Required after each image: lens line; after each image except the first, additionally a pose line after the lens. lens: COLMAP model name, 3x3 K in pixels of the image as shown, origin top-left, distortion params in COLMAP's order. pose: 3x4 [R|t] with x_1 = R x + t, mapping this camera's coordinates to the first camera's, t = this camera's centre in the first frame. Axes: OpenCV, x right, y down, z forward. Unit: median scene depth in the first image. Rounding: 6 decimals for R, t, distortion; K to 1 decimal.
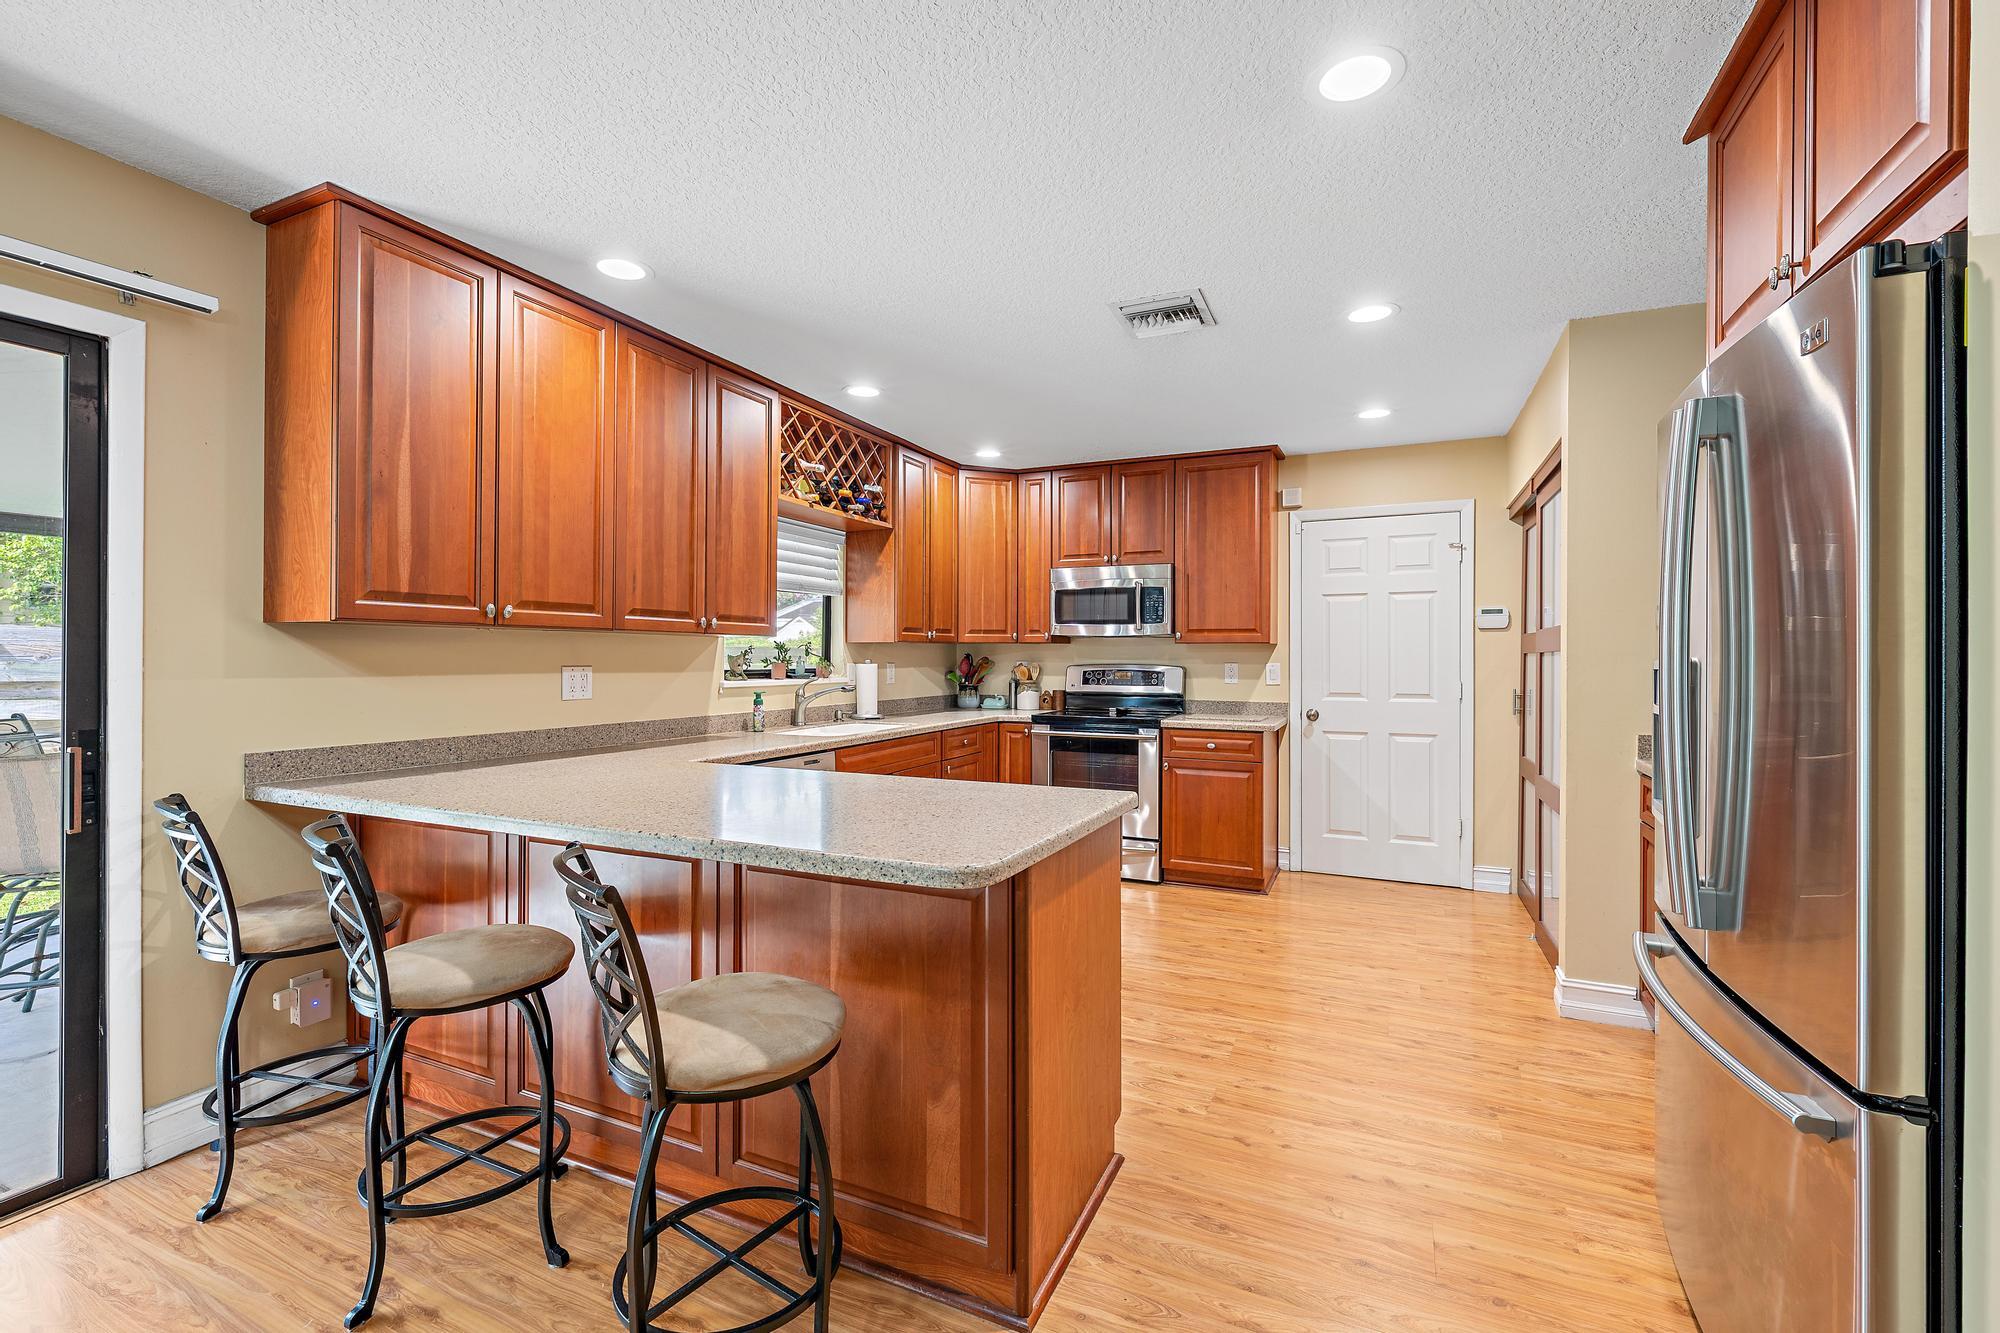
lens RADIAL K [[839.3, 0, 1009.0], [0, 839.3, 657.1], [0, 0, 1]] dist [-0.002488, -0.000344]
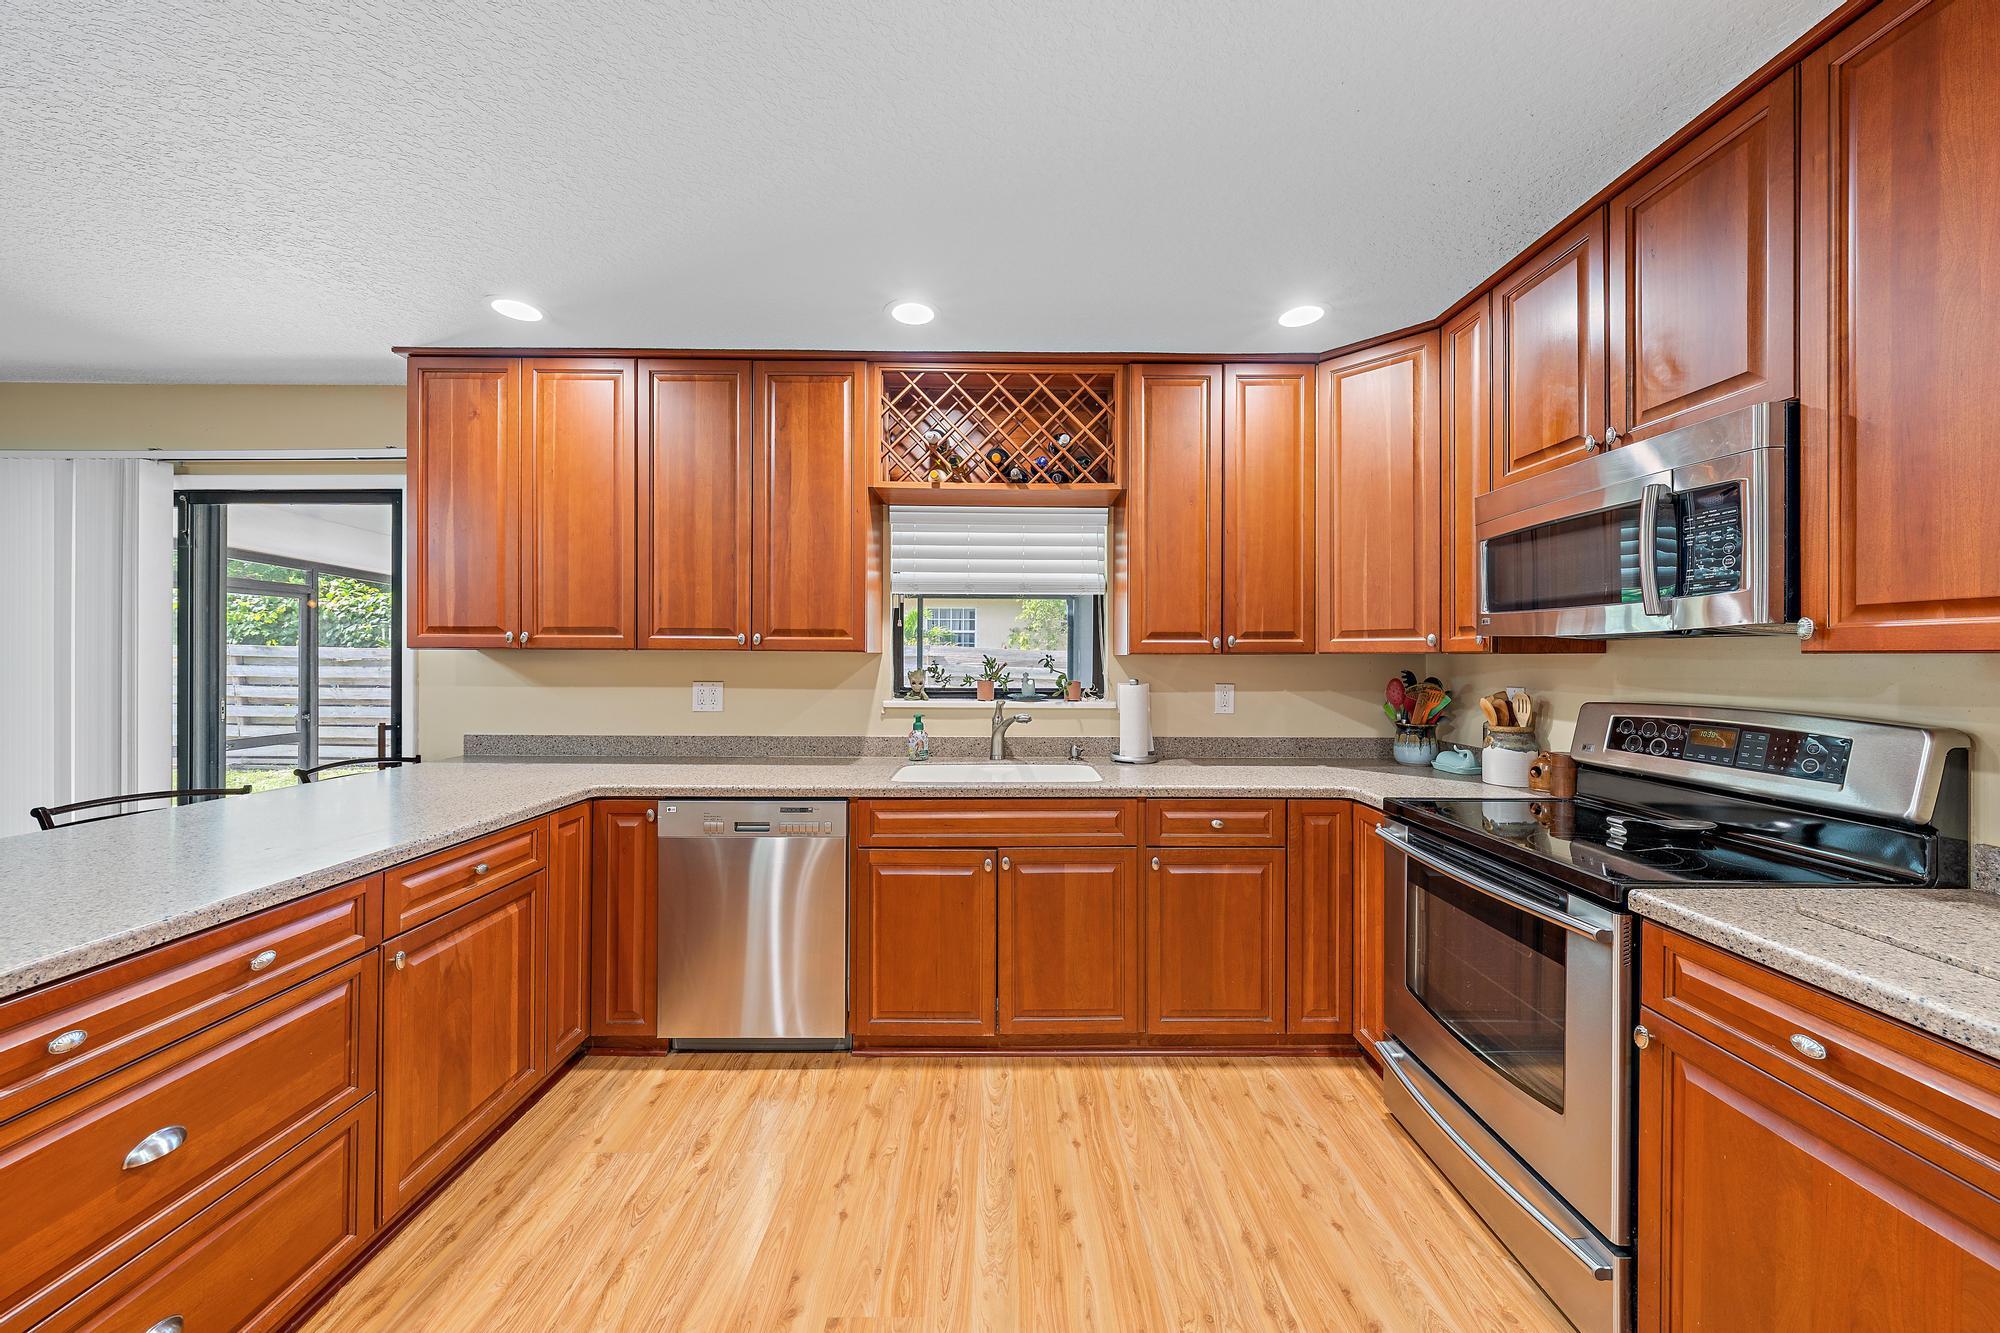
lens RADIAL K [[679.1, 0, 1005.3], [0, 679.1, 654.3], [0, 0, 1]] dist [0.001738, 0.000057]
pose [[0.420706, -0.003127, -0.907192, 0.317296], [-0.003676, 0.999980, -0.005152, -0.014808], [0.907190, 0.005502, 0.420686, 0.665150]]
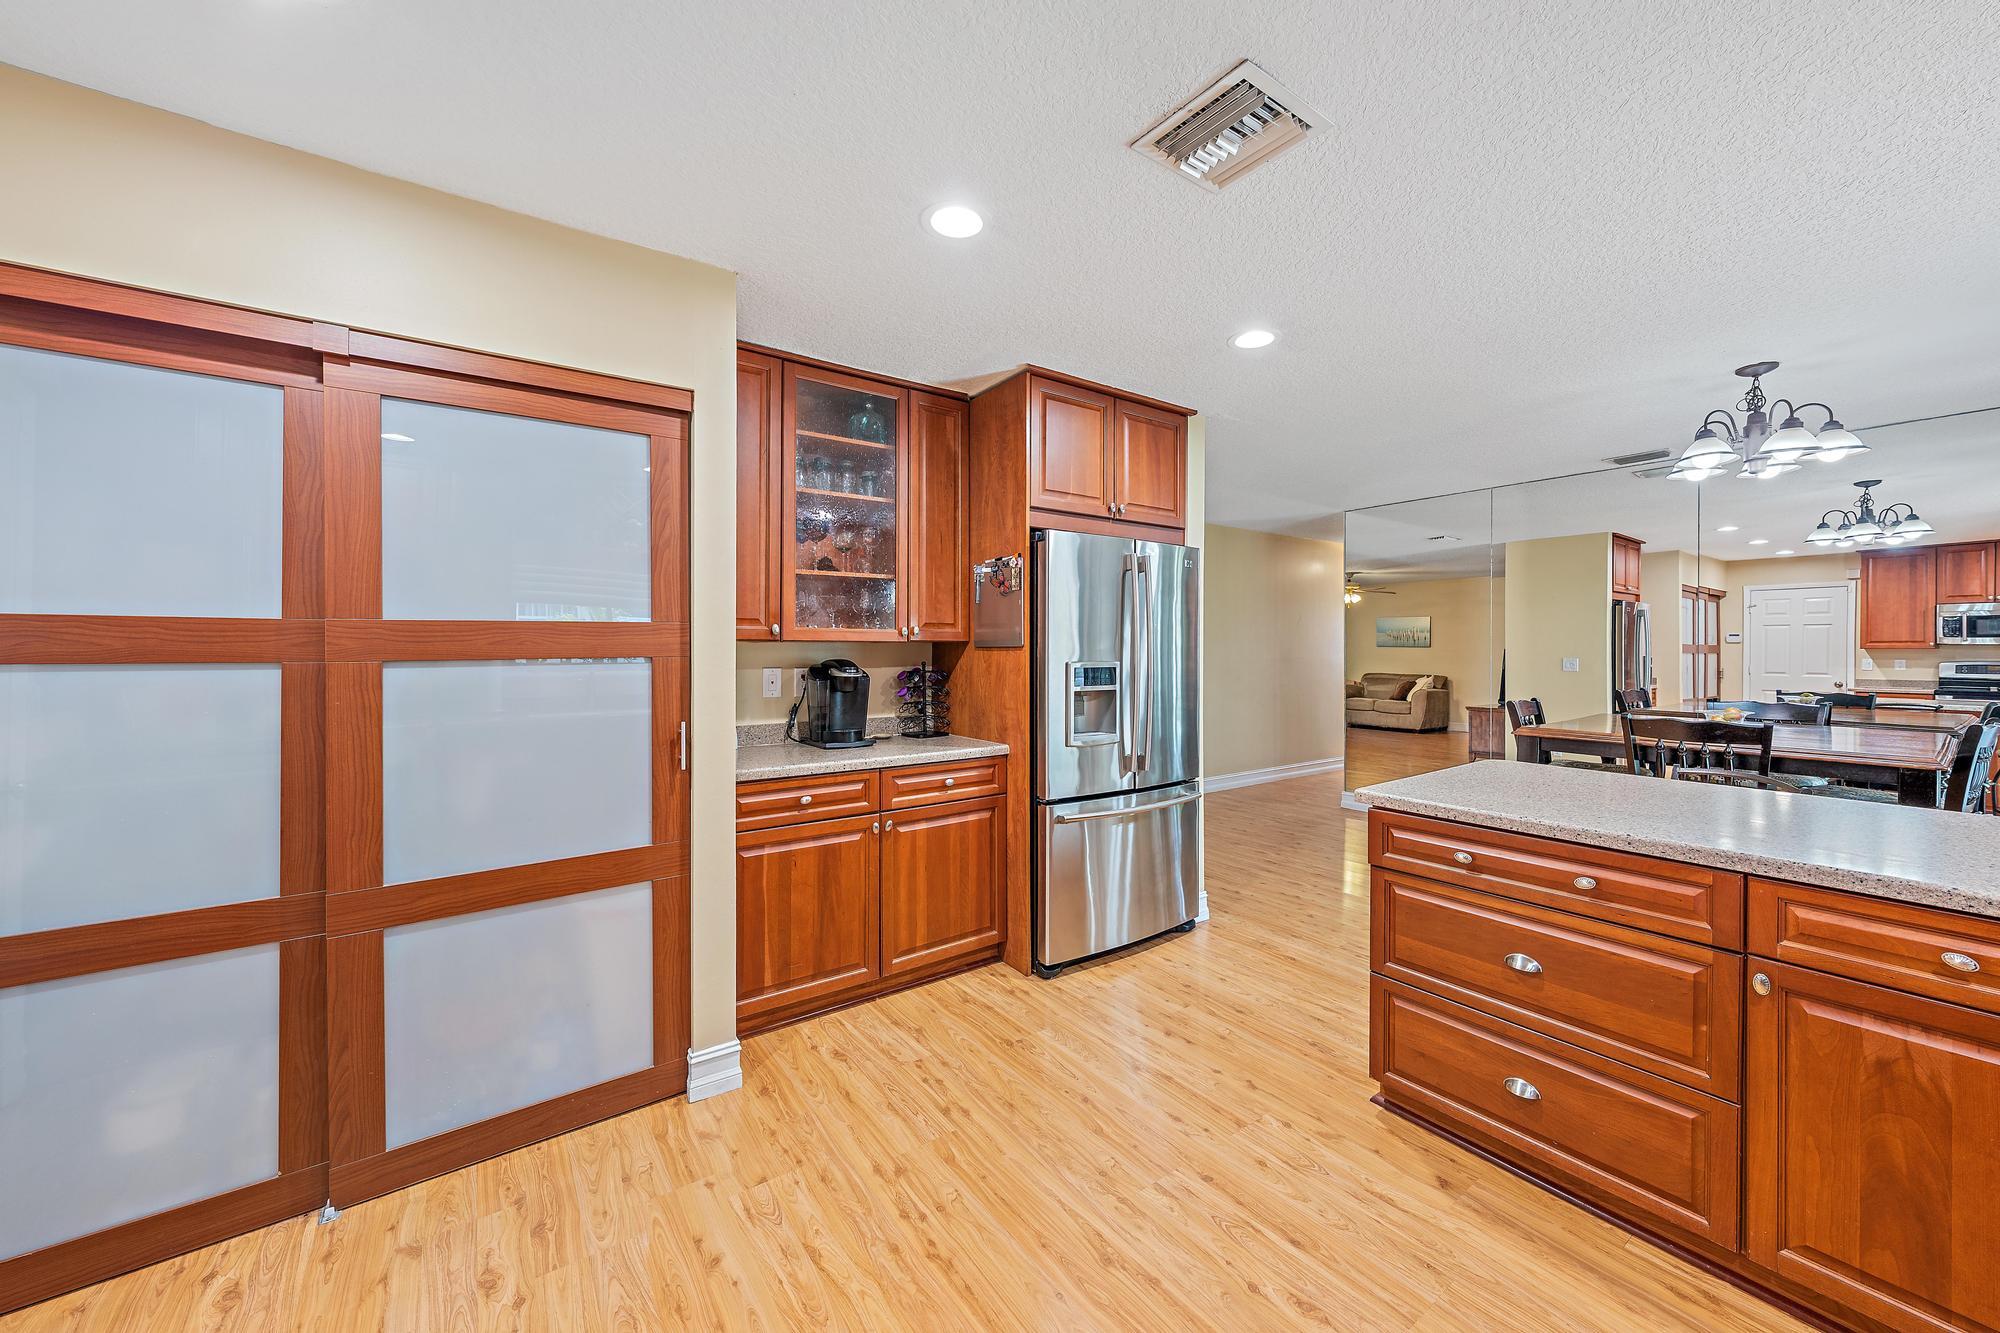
lens RADIAL K [[742.1, 0, 1008.8], [0, 742.1, 654.4], [0, 0, 1]] dist [-0.000235, 0.000004]
pose [[-0.870950, -0.006332, 0.491331, 0.032669], [-0.000694, 0.999932, 0.011656, -0.013639], [-0.491371, 0.009811, -0.870895, 0.965534]]
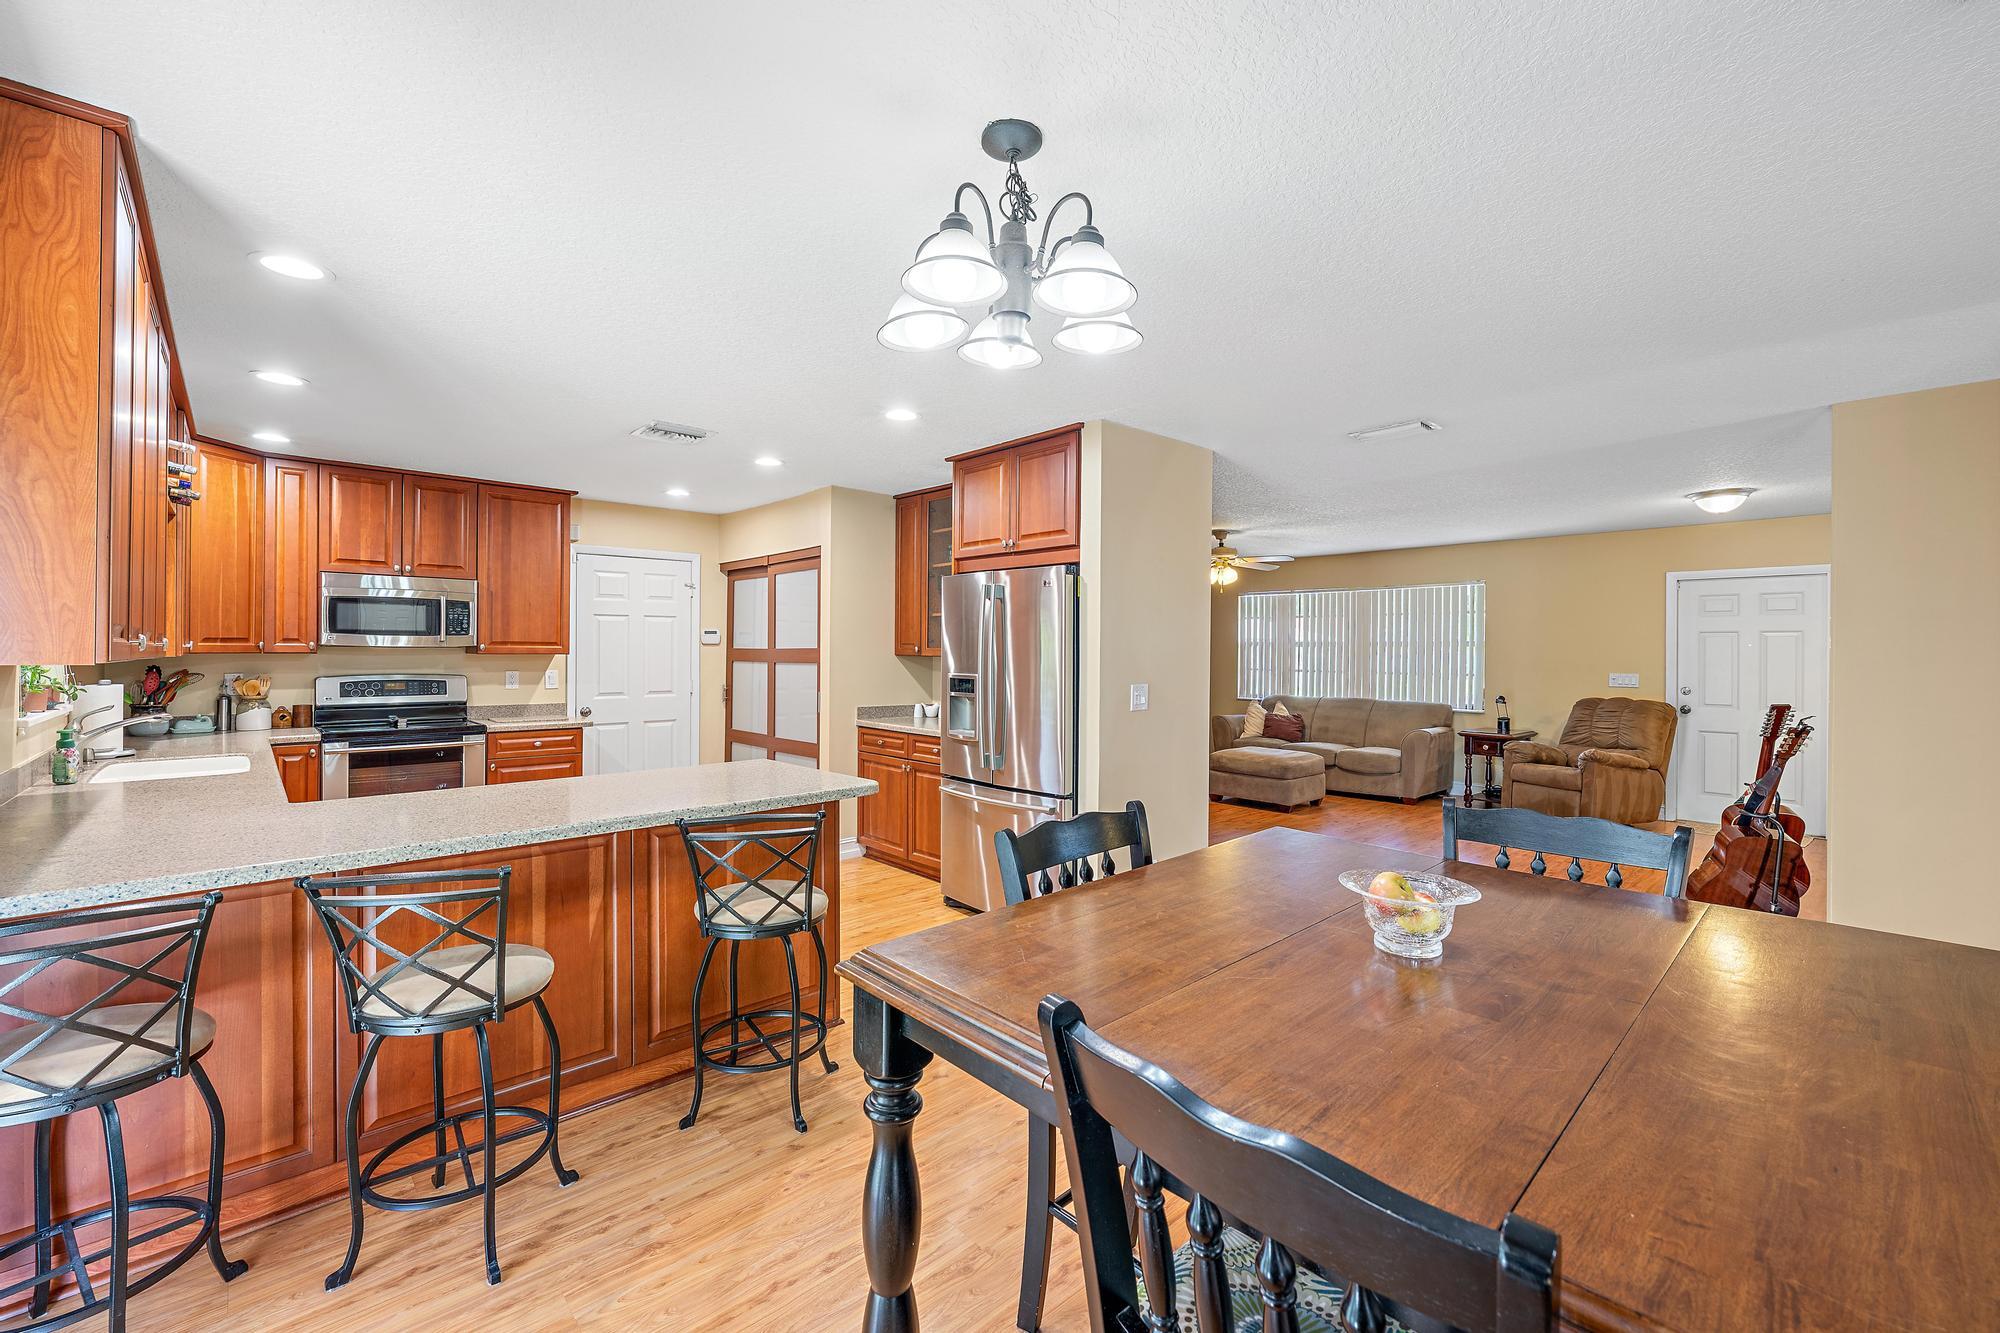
lens RADIAL K [[839.3, 0, 1009.0], [0, 839.3, 657.1], [0, 0, 1]] dist [-0.002488, -0.000344]
pose [[0.384348, -0.009335, 0.923141, -0.560750], [-0.004054, 0.999922, 0.011799, -0.029709], [-0.923179, -0.008277, 0.384281, -0.044685]]
